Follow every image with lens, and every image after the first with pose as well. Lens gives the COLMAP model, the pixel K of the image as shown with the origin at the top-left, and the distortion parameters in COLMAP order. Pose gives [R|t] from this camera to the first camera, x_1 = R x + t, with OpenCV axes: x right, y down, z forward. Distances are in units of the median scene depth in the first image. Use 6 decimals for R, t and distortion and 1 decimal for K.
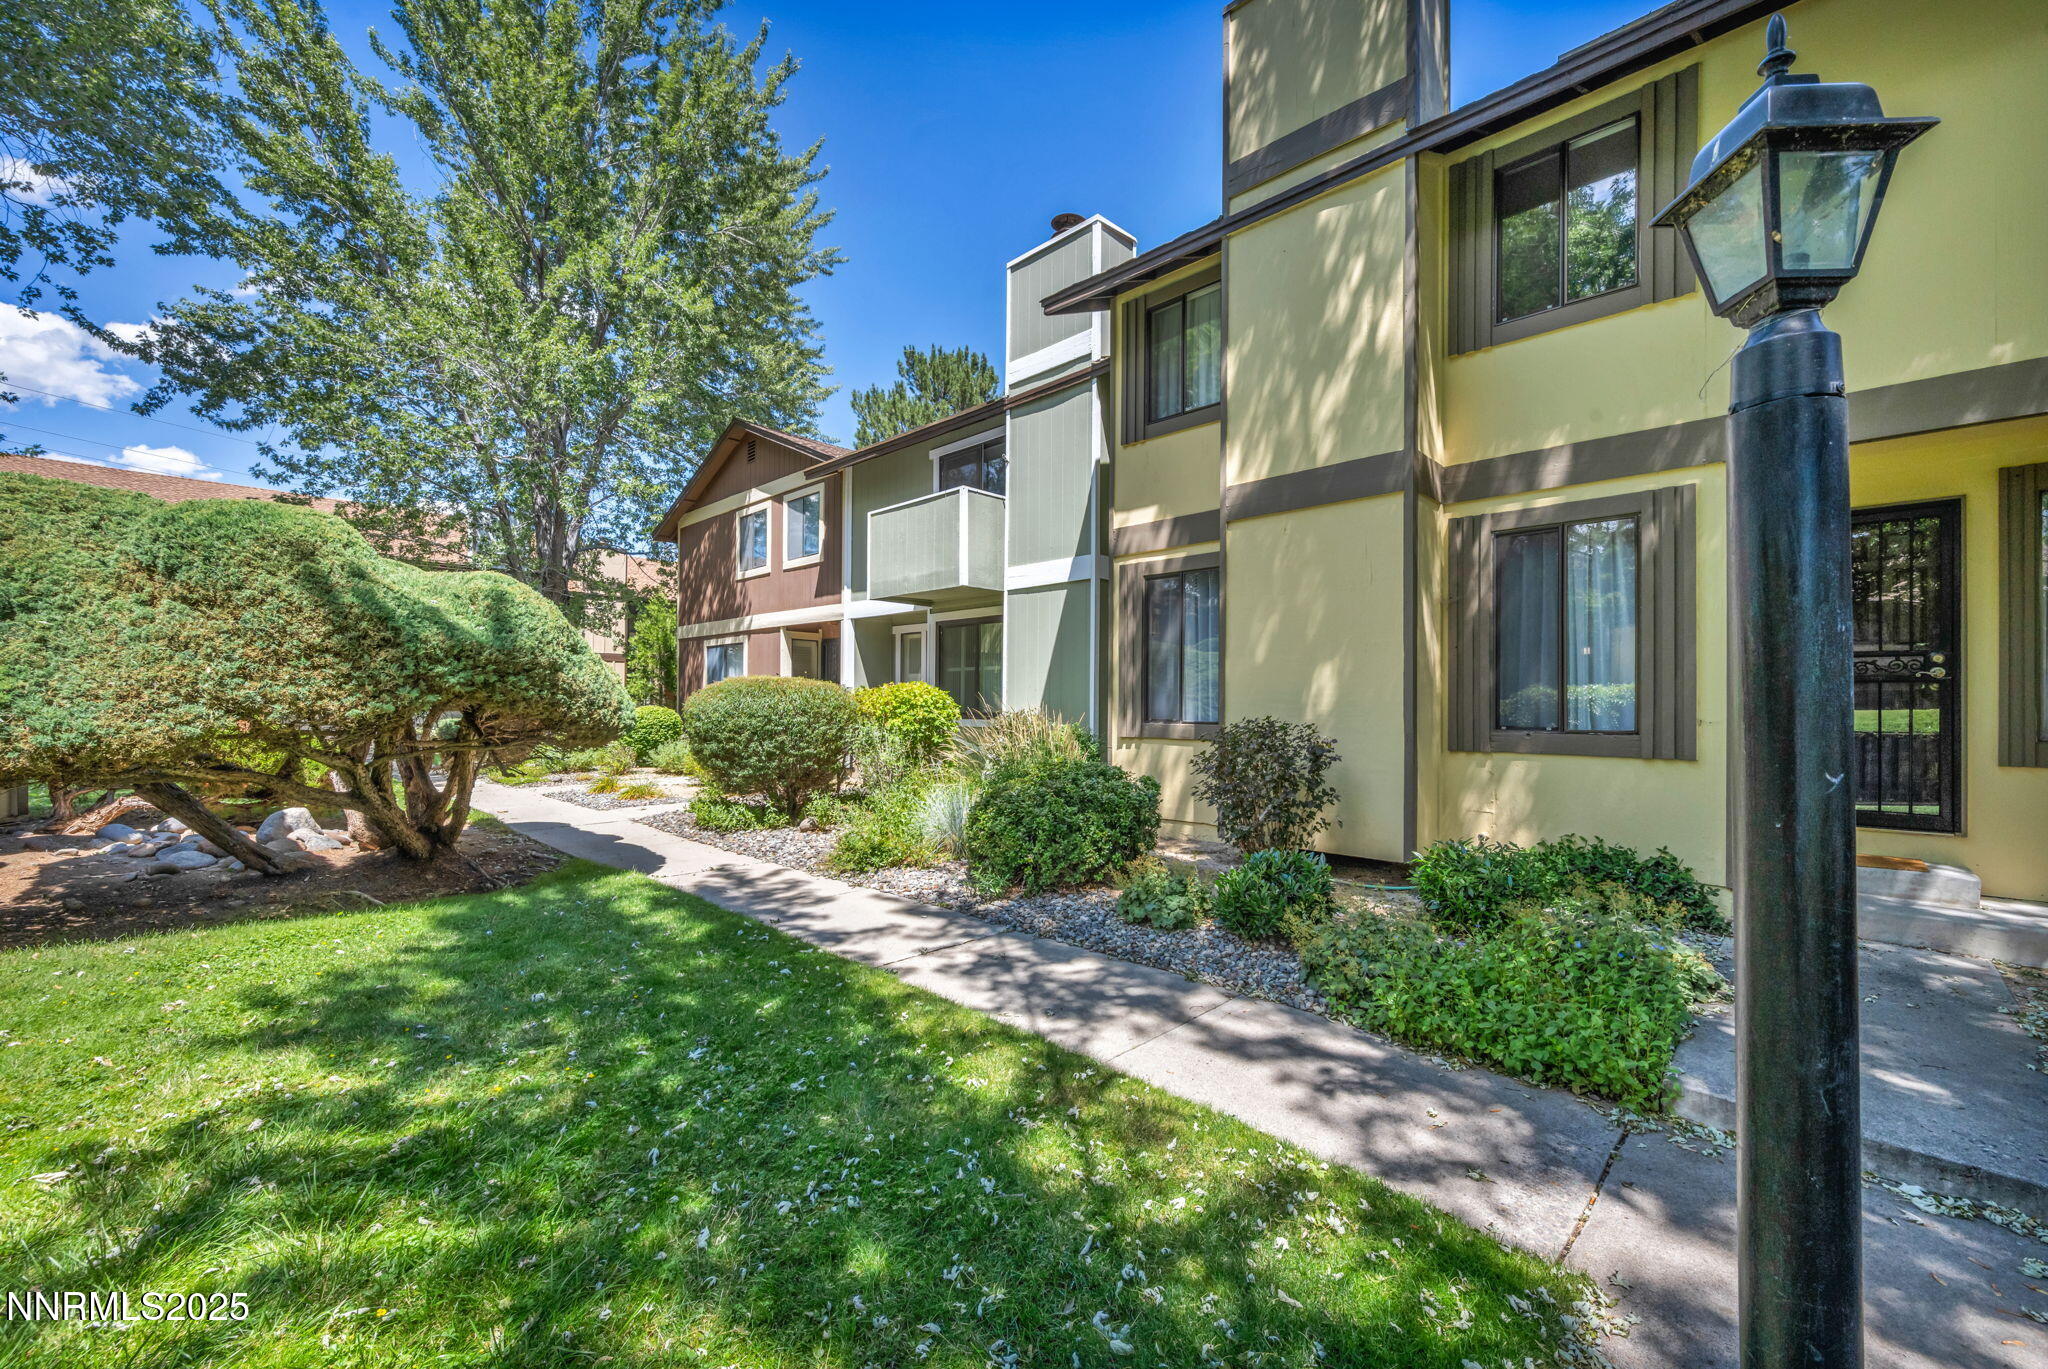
lens RADIAL K [[808.7, 0, 1028.5], [0, 808.7, 694.9], [0, 0, 1]] dist [-0.001563, -0.000305]
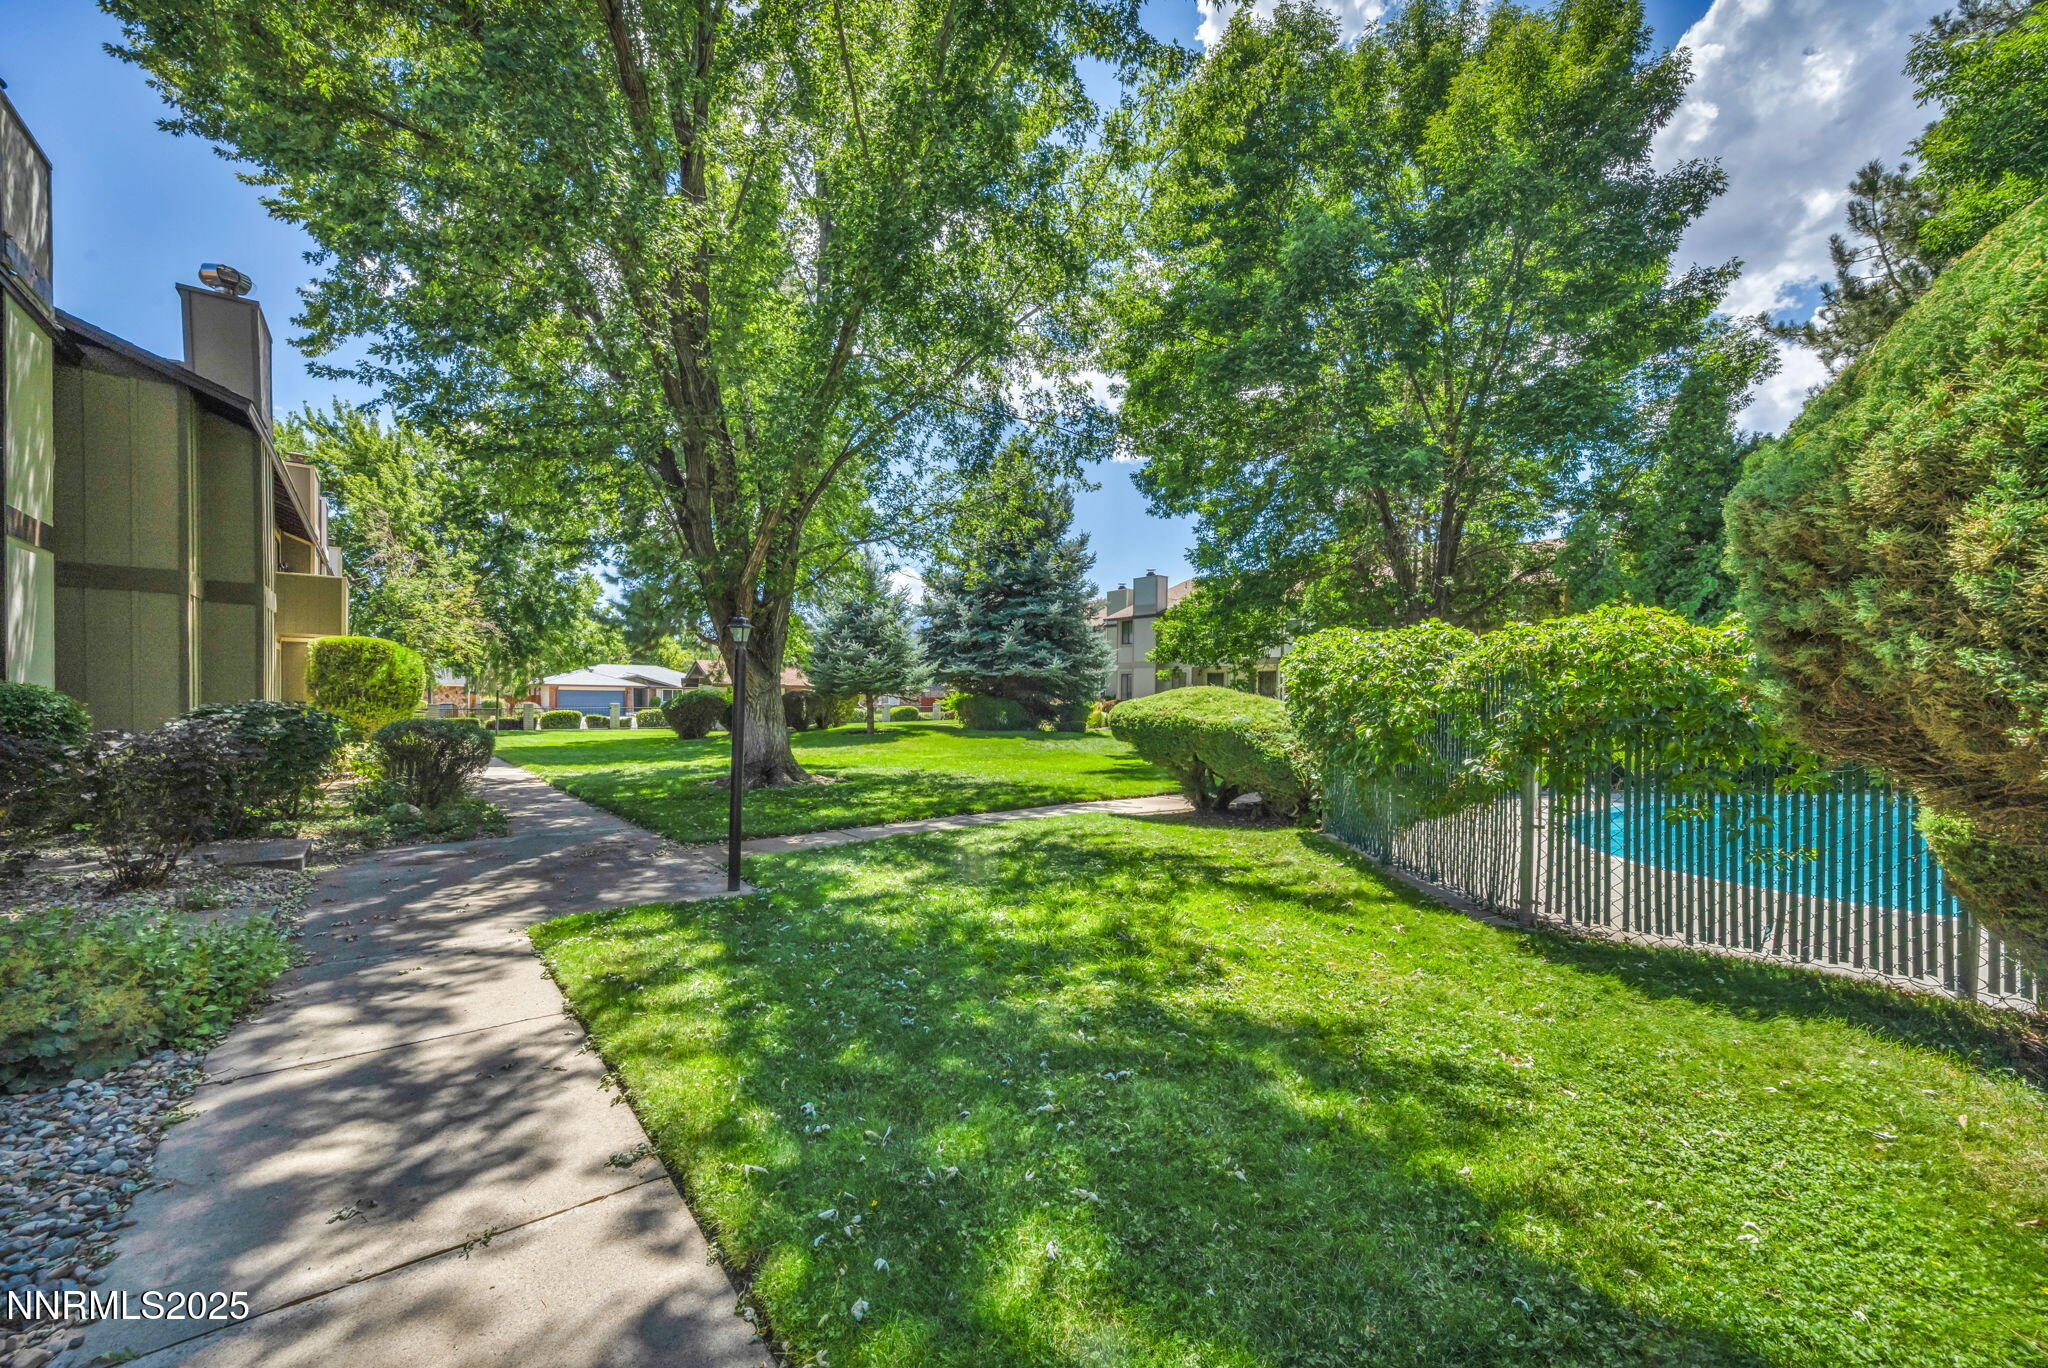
lens RADIAL K [[808.7, 0, 1028.5], [0, 808.7, 694.4], [0, 0, 1]] dist [-0.001563, -0.000305]
pose [[-0.990695, -0.015918, 0.135166, -0.594140], [-0.019882, 0.999410, -0.028022, 0.031396], [-0.134640, -0.030448, -0.990427, 1.780748]]
